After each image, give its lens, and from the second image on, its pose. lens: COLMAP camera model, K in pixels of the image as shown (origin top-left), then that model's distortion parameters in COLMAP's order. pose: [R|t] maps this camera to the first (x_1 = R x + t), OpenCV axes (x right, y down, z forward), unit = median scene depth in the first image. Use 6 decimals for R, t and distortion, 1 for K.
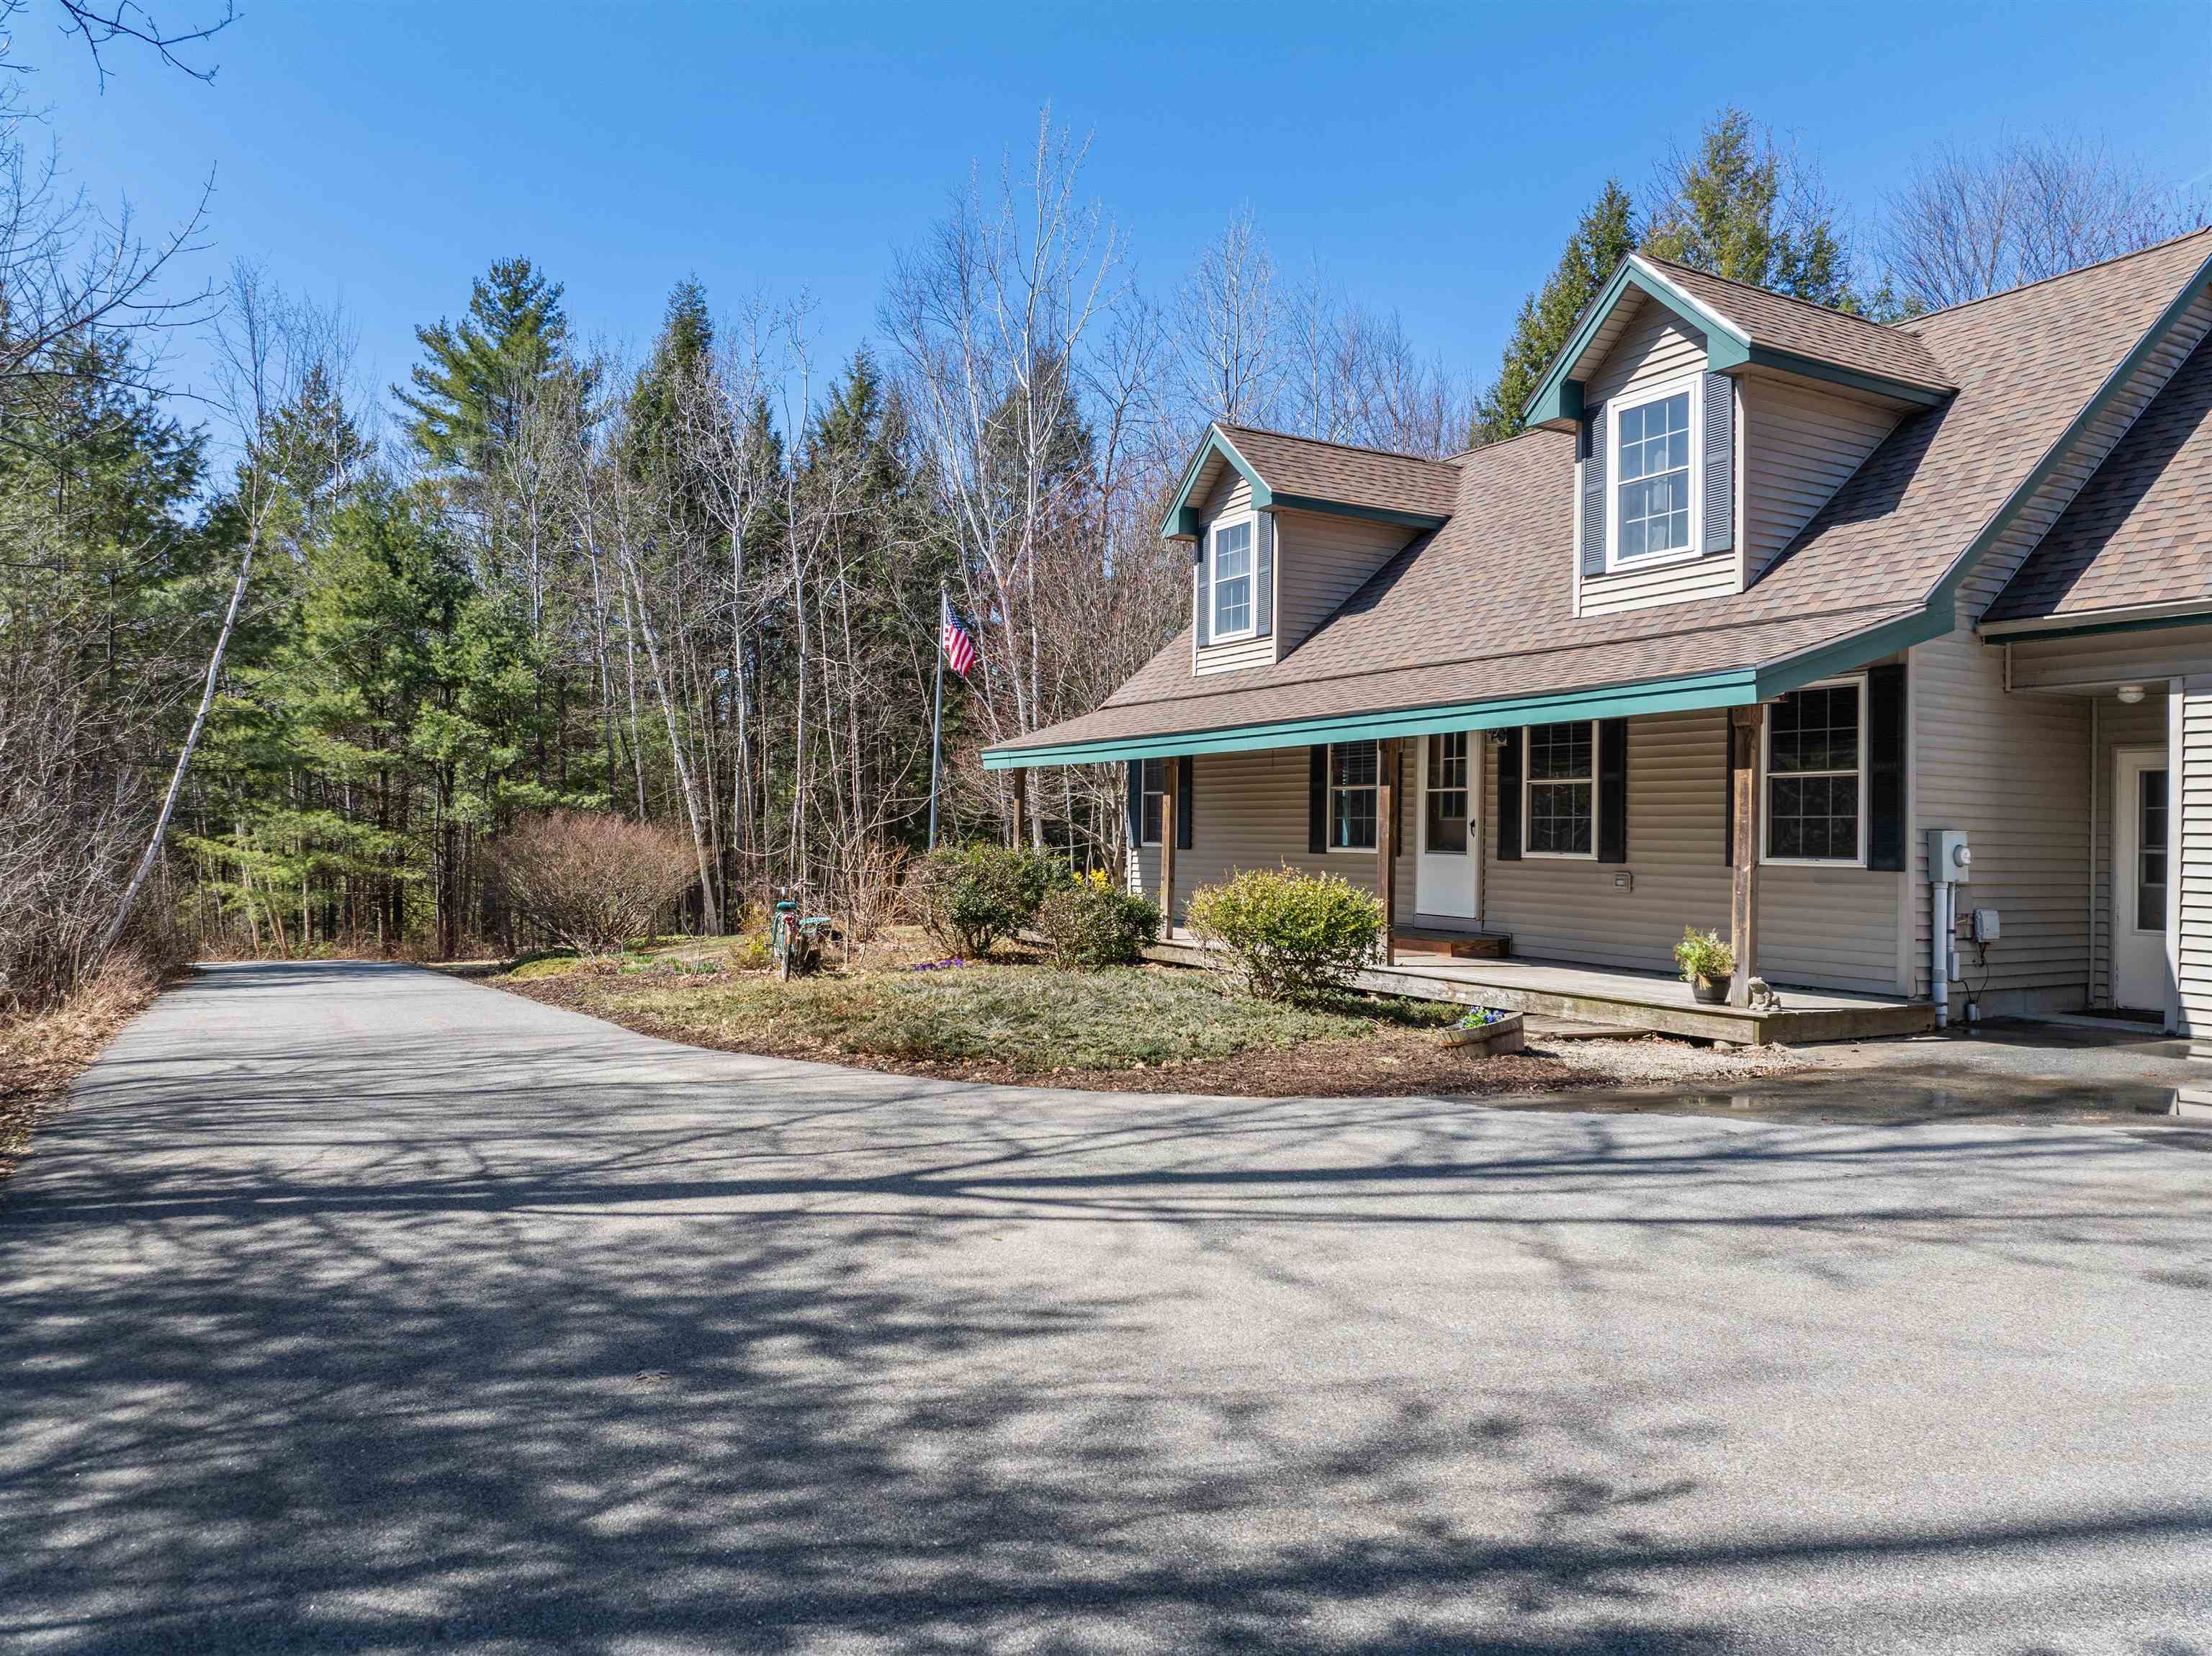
lens RADIAL K [[1576.2, 0, 1101.9], [0, 1576.2, 828.7], [0, 0, 1]] dist [-0.030537, -0.001821]
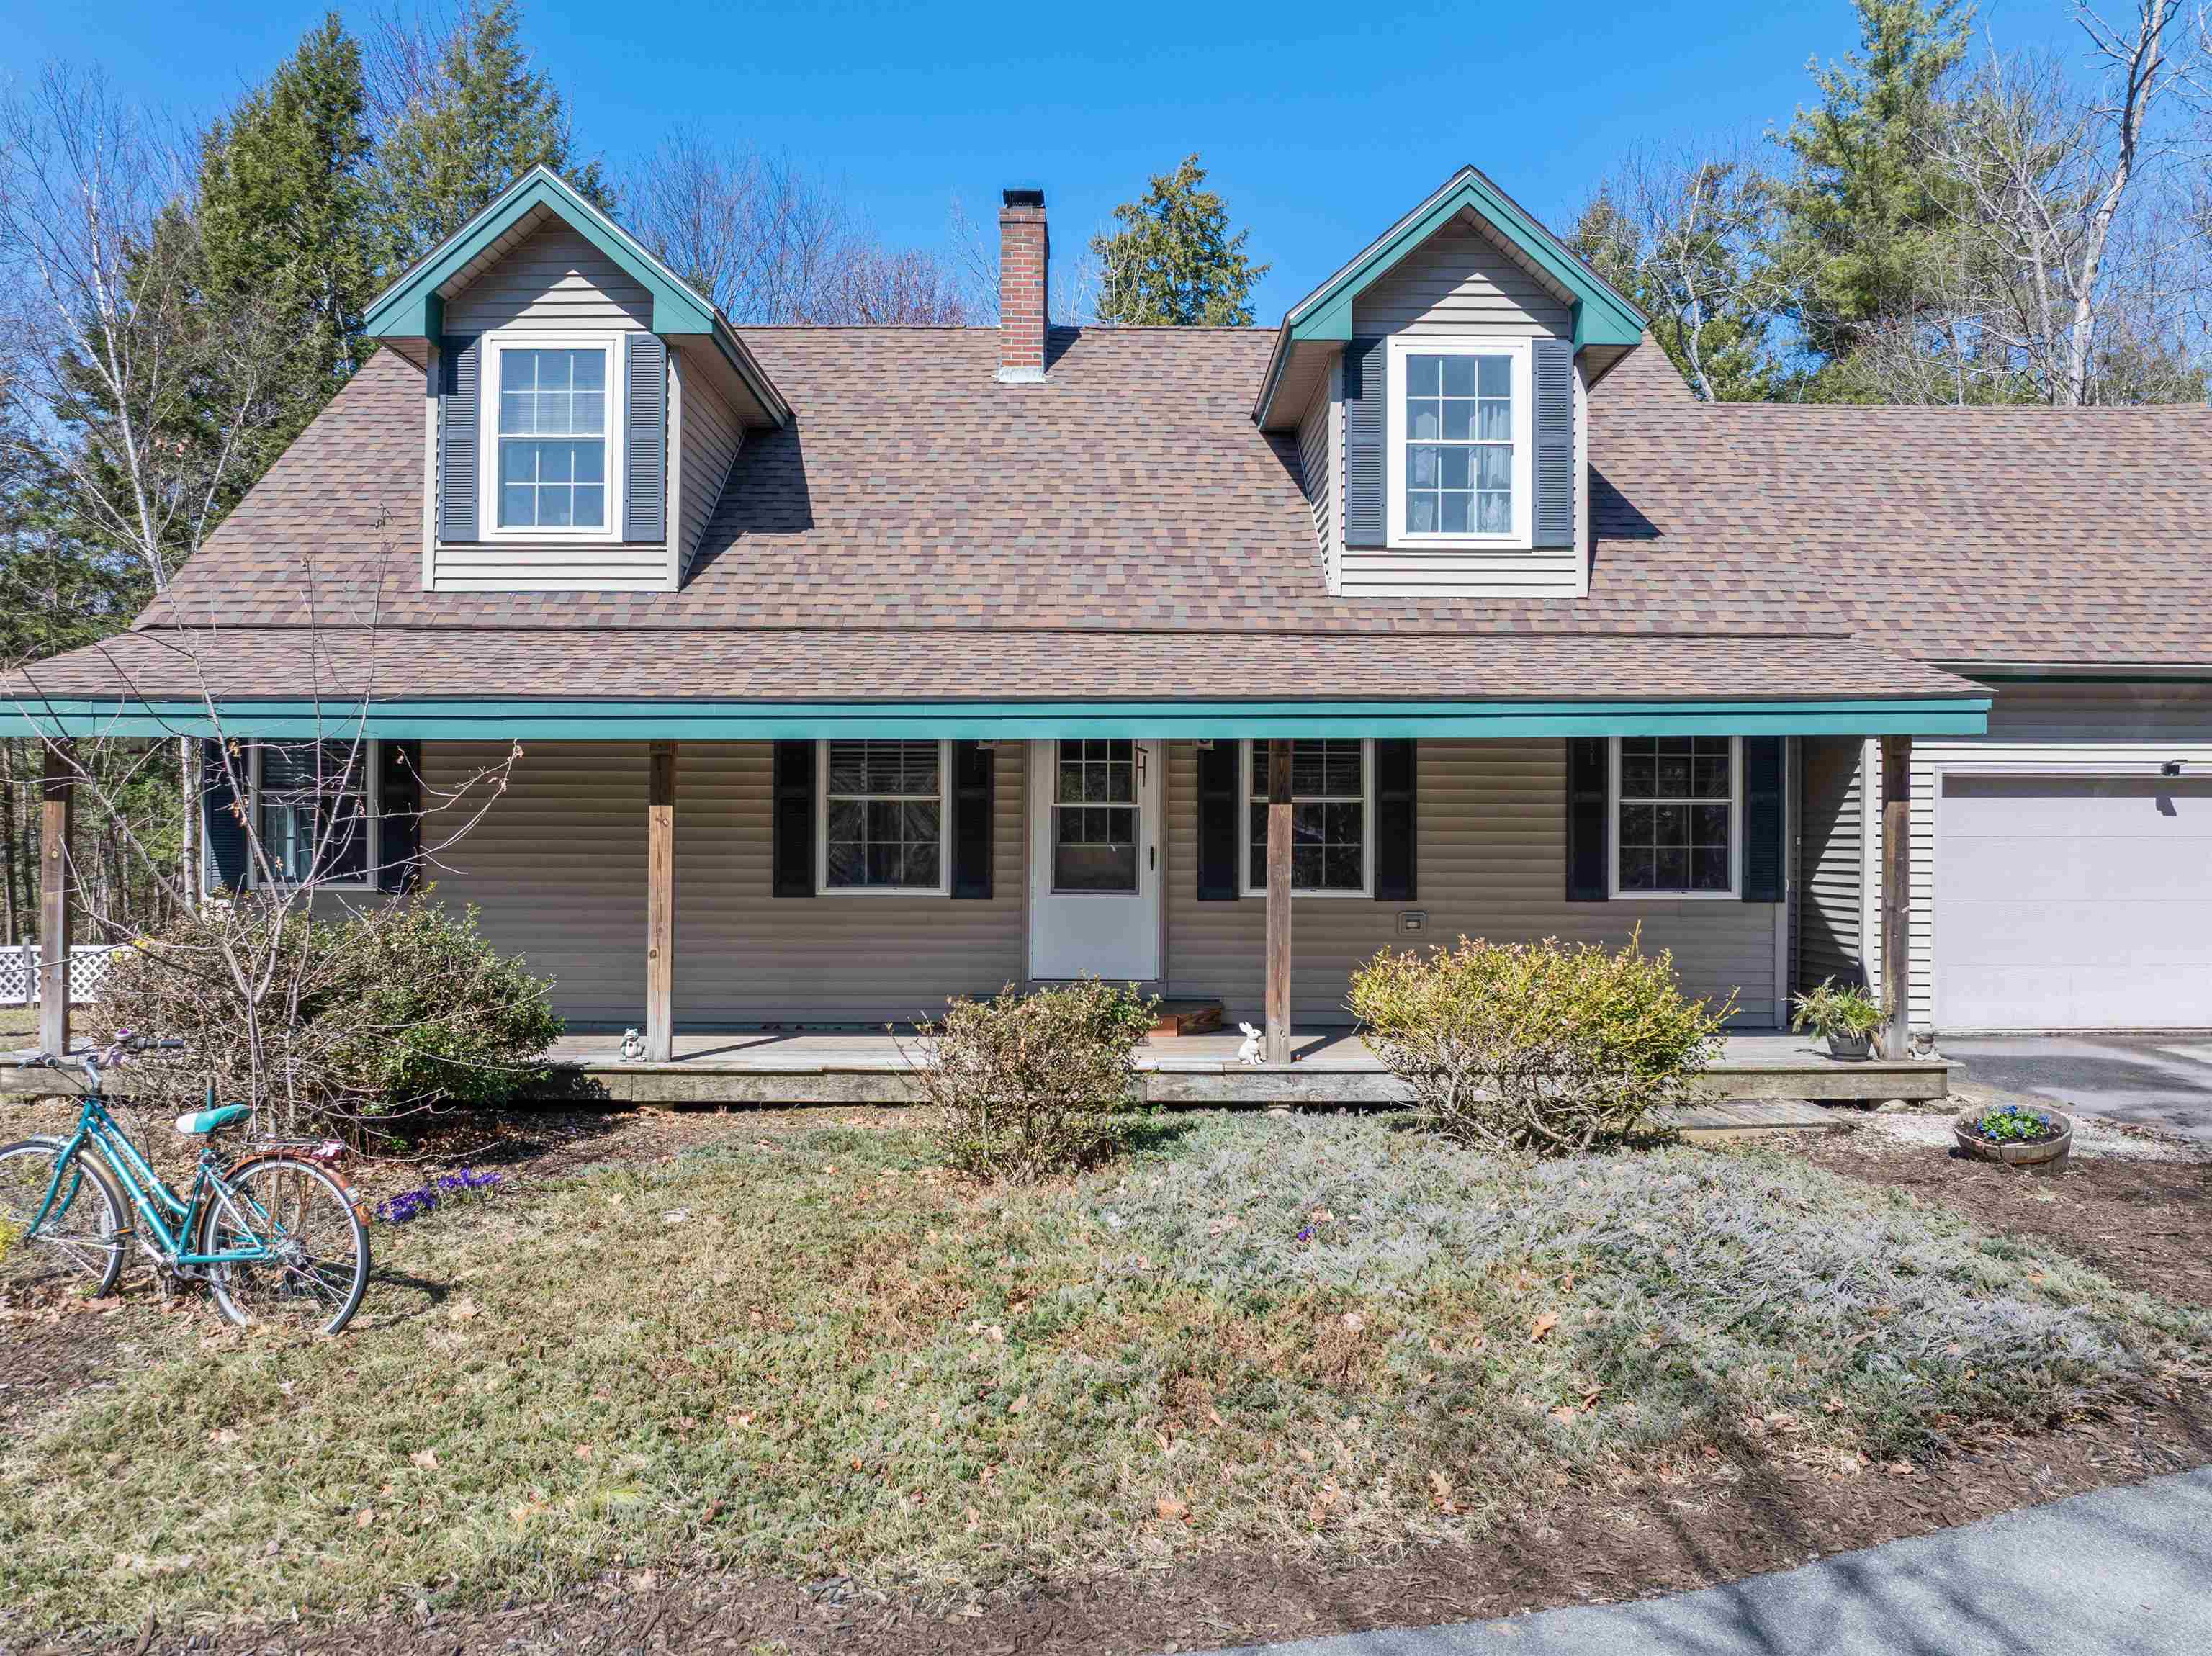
lens RADIAL K [[1457.4, 0, 1107.6], [0, 1457.4, 841.3], [0, 0, 1]] dist [-0.020905, -0.001168]
pose [[0.470109, 0.006298, 0.882586, -0.368224], [-0.000817, 0.999977, -0.006700, -0.003649], [-0.882608, 0.002428, 0.470103, 0.686028]]
